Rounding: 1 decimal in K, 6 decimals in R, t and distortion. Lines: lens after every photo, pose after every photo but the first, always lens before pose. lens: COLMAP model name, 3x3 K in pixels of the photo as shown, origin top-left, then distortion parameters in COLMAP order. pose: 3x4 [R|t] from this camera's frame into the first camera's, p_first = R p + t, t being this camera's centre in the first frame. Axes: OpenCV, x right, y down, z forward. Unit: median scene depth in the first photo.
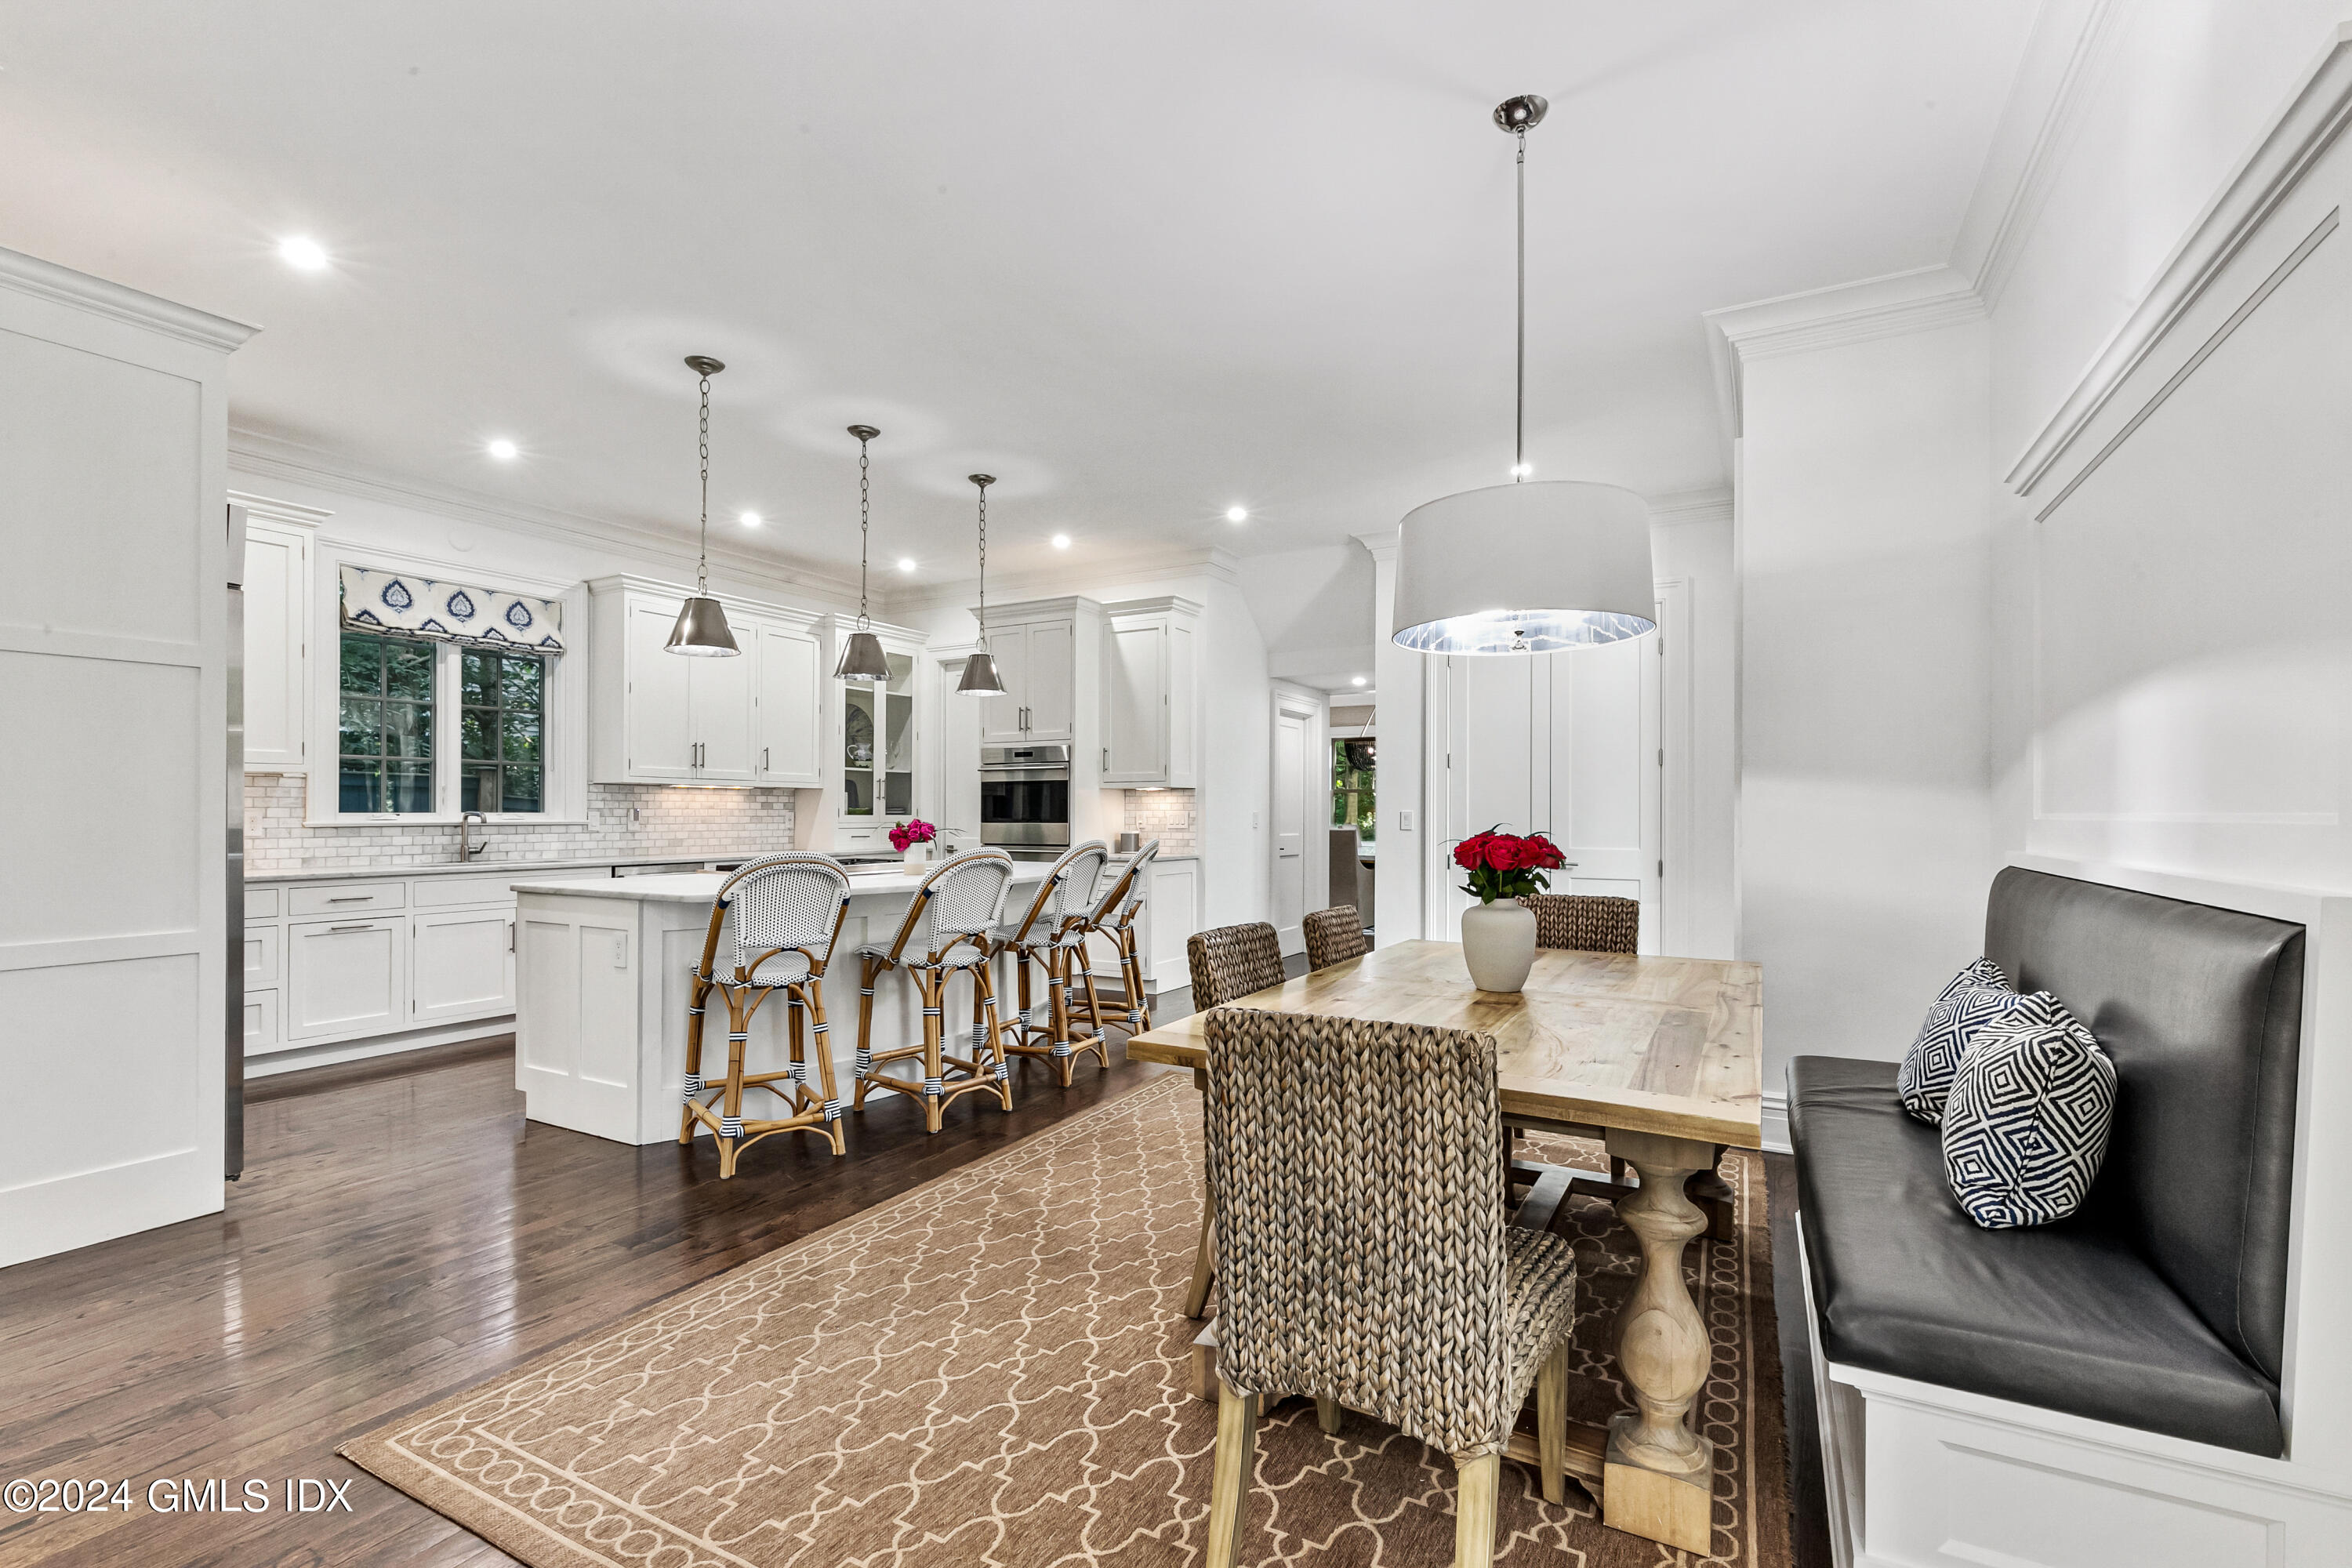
lens RADIAL K [[1058.3, 0, 1181.2], [0, 1058.3, 804.4], [0, 0, 1]] dist [0.001678, -0.000459]
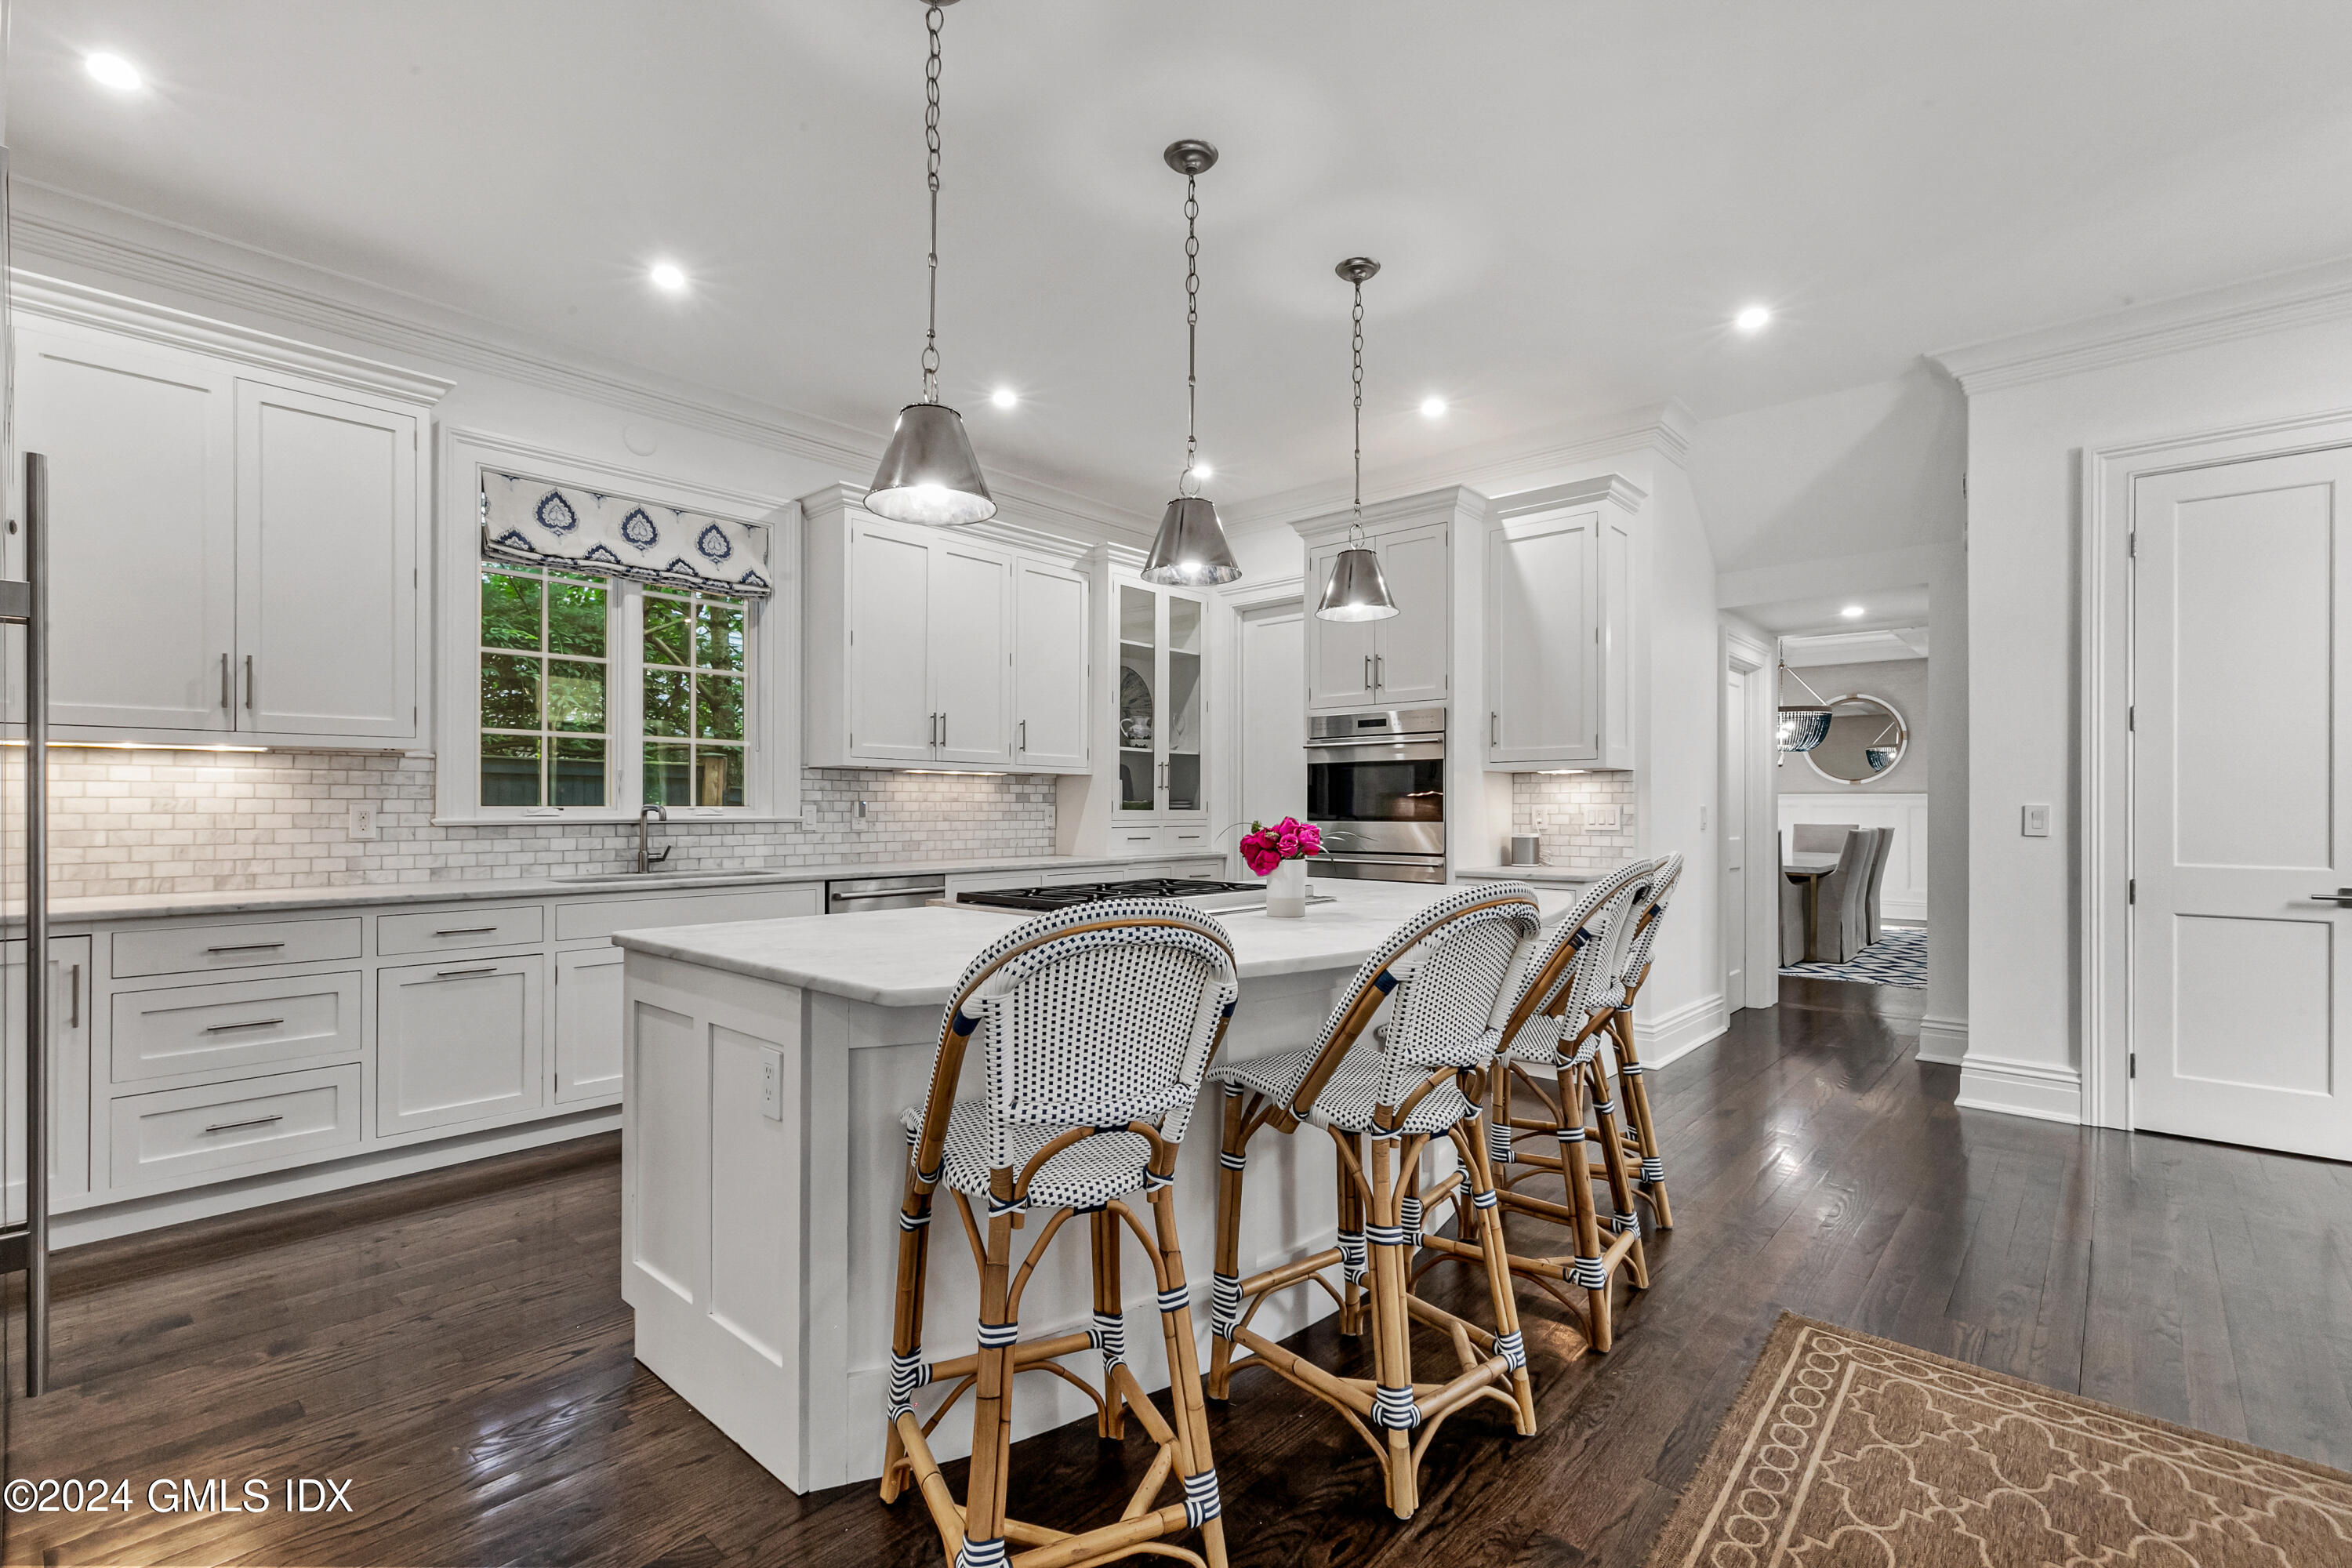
lens RADIAL K [[1058.3, 0, 1177.2], [0, 1058.3, 798.8], [0, 0, 1]] dist [0.001678, -0.000459]
pose [[0.976691, -0.001288, -0.214645, -0.152594], [0.001233, 0.999999, -0.000388, 0.003265], [0.214645, 0.000115, 0.976692, 0.356791]]
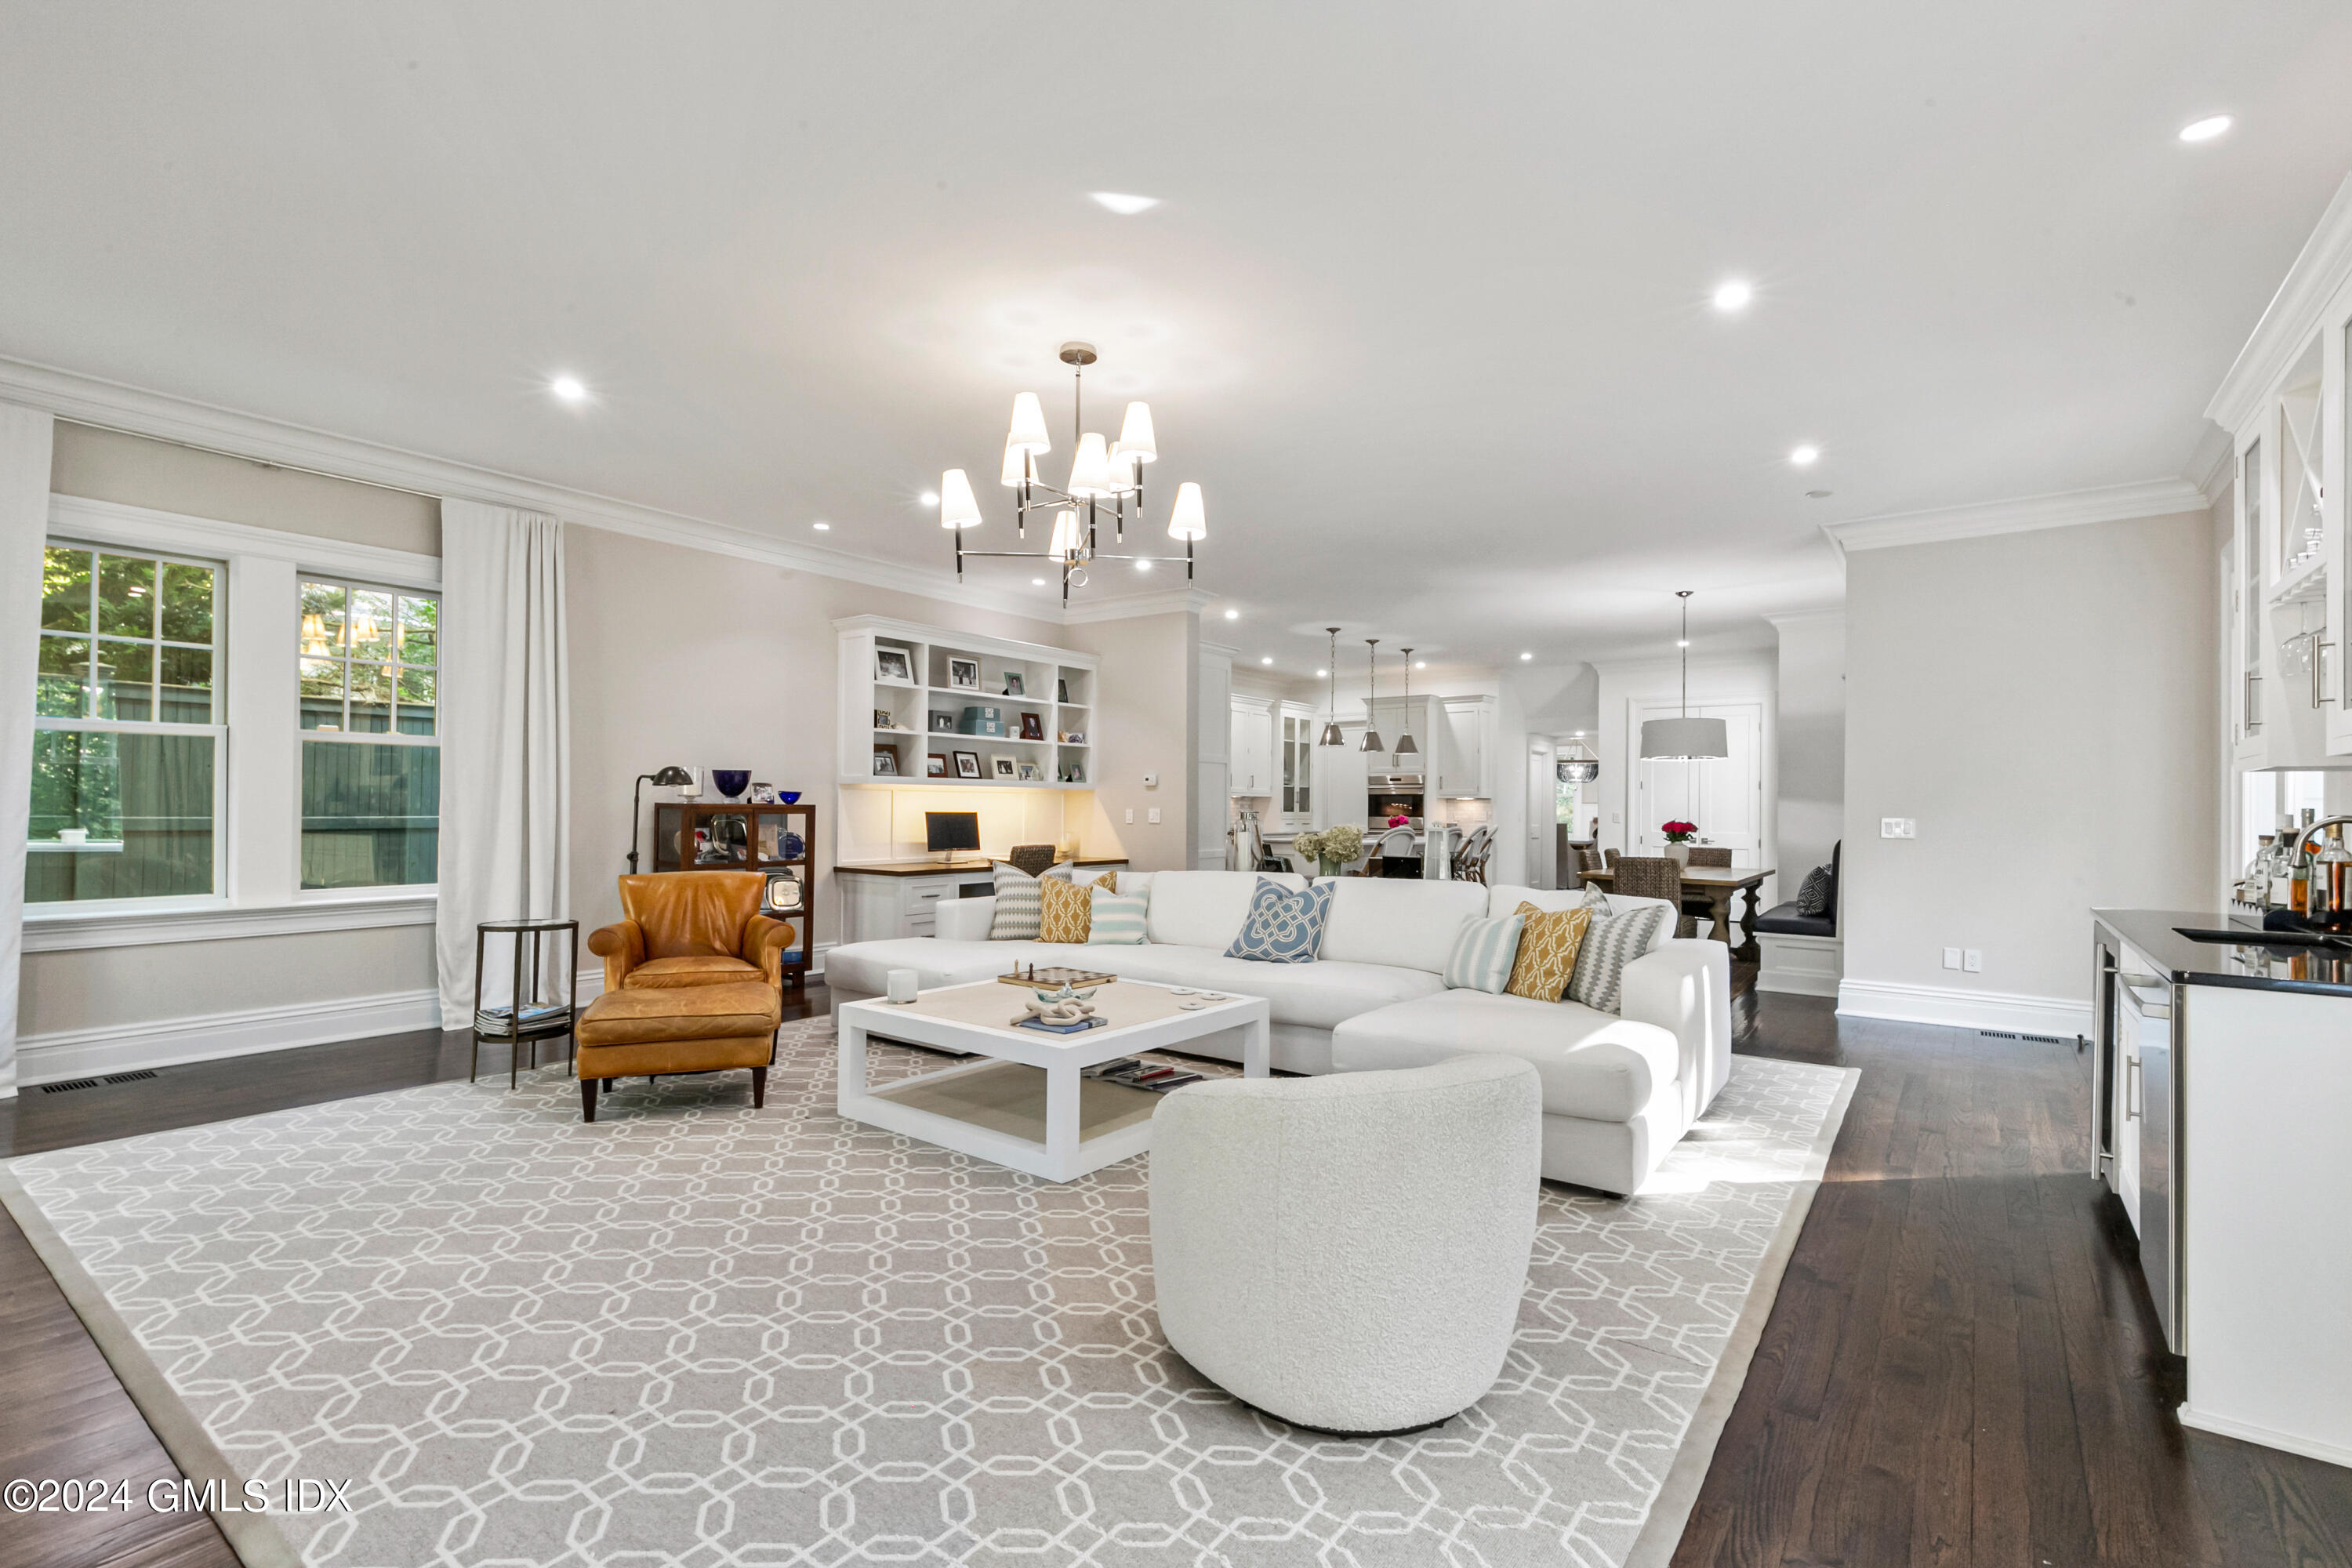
lens RADIAL K [[1058.3, 0, 1178.2], [0, 1058.3, 796.8], [0, 0, 1]] dist [0.001678, -0.000459]
pose [[0.991651, 0.004850, -0.128857, -0.349658], [-0.005113, 0.999985, -0.001706, -0.015003], [0.128846, 0.002351, 0.991662, -1.059387]]
